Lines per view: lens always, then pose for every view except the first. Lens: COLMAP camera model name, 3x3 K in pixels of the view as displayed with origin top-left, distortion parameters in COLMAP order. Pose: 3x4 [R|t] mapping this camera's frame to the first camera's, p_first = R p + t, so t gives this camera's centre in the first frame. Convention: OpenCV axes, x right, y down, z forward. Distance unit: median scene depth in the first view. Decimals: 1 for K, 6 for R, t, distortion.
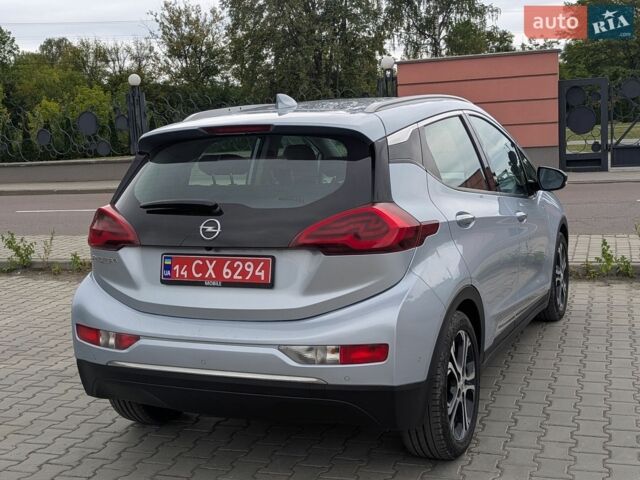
lens RADIAL K [[837.1, 0, 319.3], [0, 837.1, 234.9], [0, 0, 1]] dist [0.085939, 0.000000]
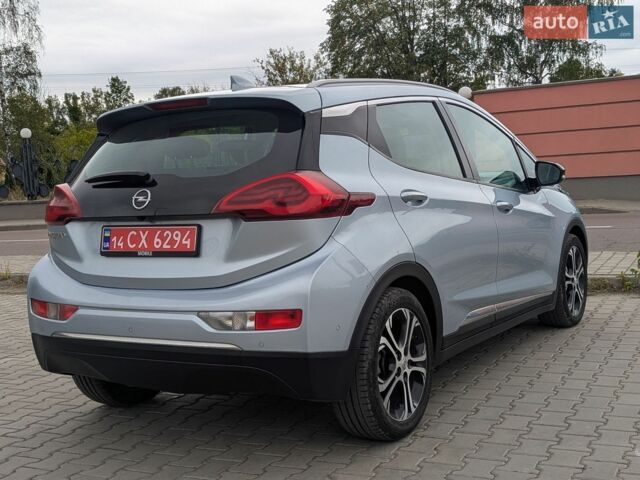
lens RADIAL K [[835.6, 0, 323.1], [0, 835.6, 237.3], [0, 0, 1]] dist [0.083540, 0.000000]
pose [[0.992431, 0.003798, -0.122741, 0.194511], [-0.009863, 0.998758, -0.048847, 0.079483], [0.122403, 0.049688, 0.991236, 0.023132]]
